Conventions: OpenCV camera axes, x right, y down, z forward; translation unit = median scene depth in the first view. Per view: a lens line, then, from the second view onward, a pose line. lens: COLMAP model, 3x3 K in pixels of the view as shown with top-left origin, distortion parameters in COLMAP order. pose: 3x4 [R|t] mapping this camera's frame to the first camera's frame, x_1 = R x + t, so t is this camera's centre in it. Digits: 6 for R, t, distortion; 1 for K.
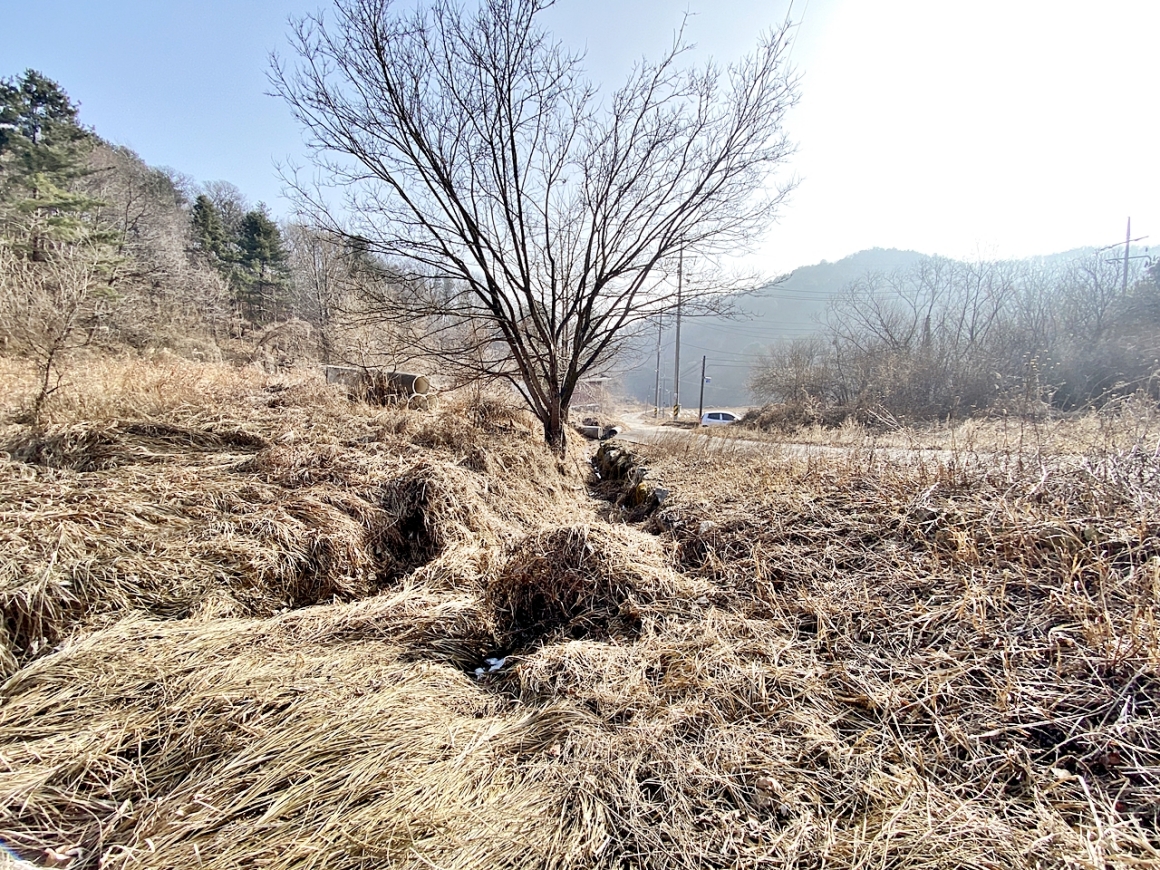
lens RADIAL K [[462.2, 0, 579.5], [0, 462.2, 436.7], [0, 0, 1]] dist [0.006719, -0.014933]
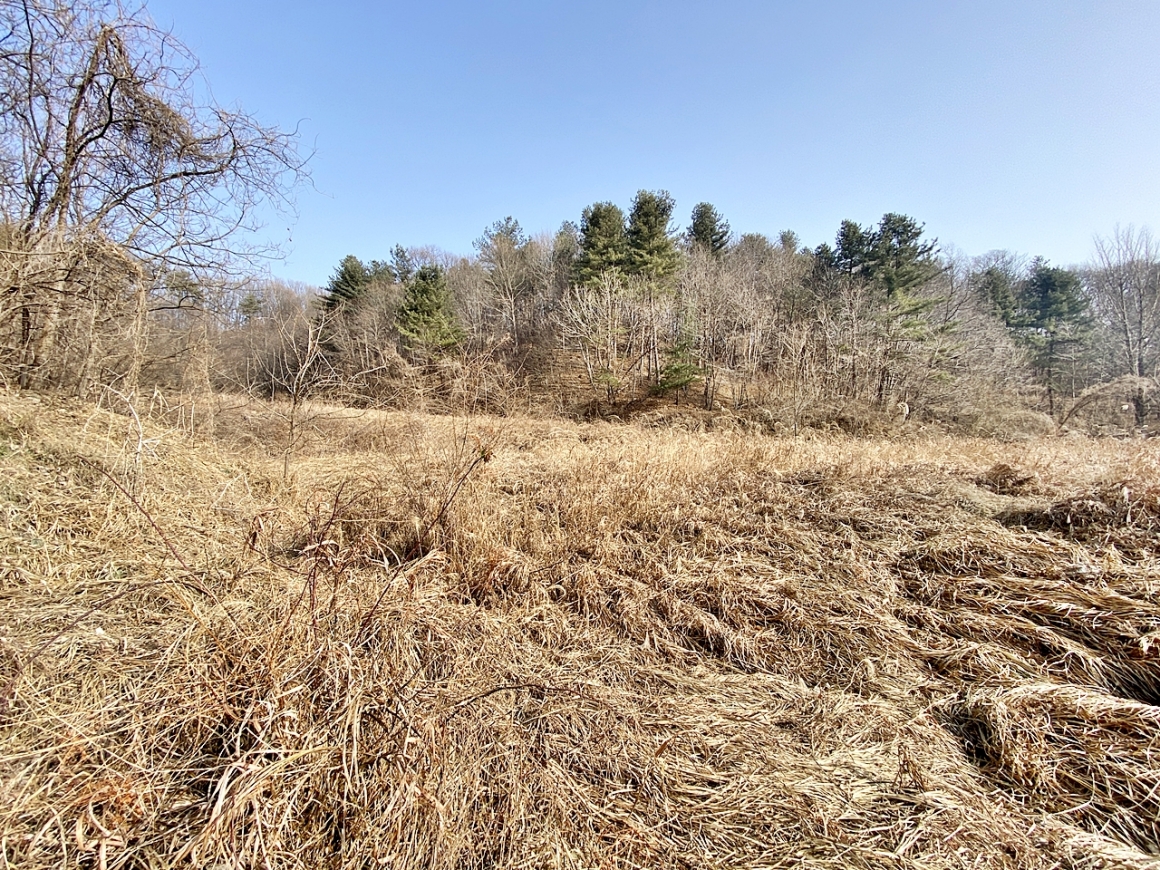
lens RADIAL K [[462.2, 0, 581.7], [0, 462.2, 440.1], [0, 0, 1]] dist [0.006719, -0.014933]
pose [[0.269684, -0.029159, -0.962507, -0.925927], [-0.108749, 0.992225, -0.060529, 0.029453], [0.956788, 0.120996, 0.264416, -0.689318]]
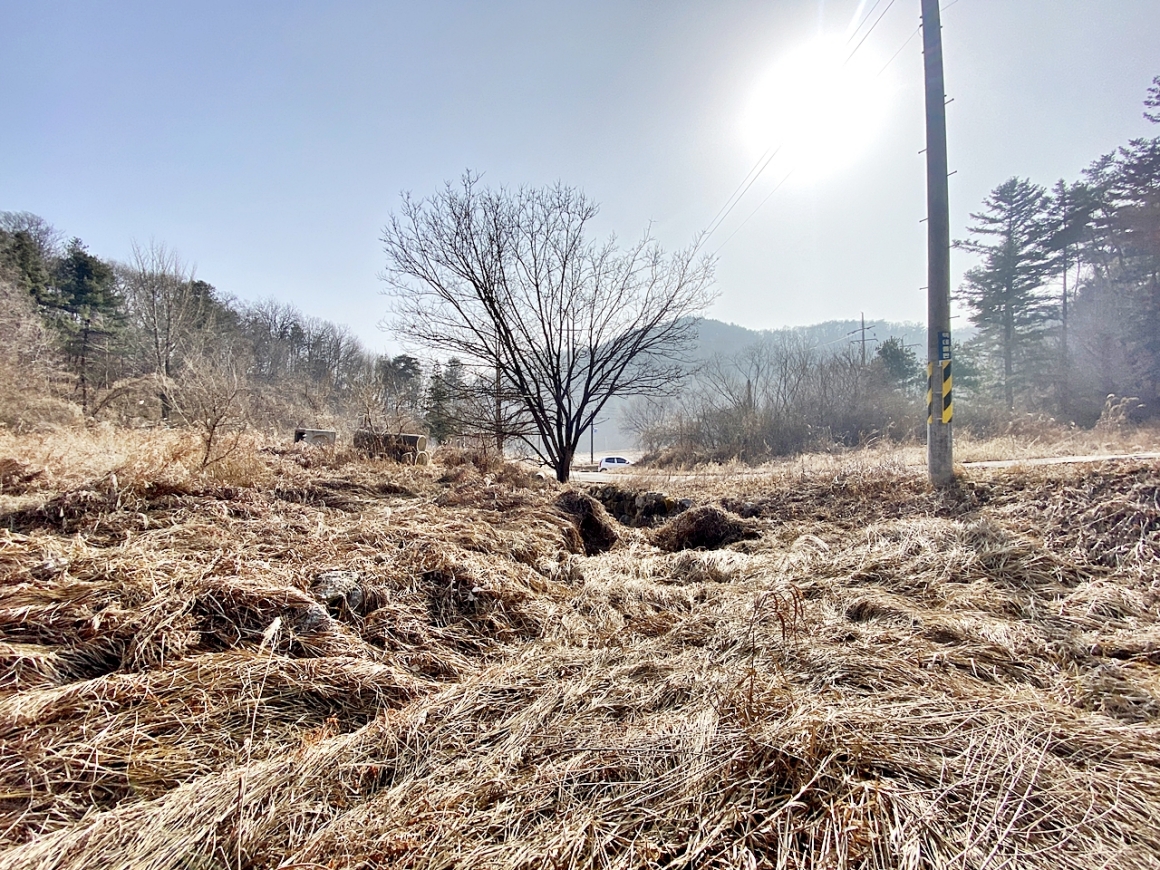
lens RADIAL K [[462.2, 0, 575.8], [0, 462.2, 438.0], [0, 0, 1]] dist [0.006719, -0.014933]
pose [[0.950622, -0.028928, 0.308999, -0.857104], [0.060753, 0.993729, -0.093874, 0.023671], [-0.304346, 0.108011, 0.946418, -0.646042]]
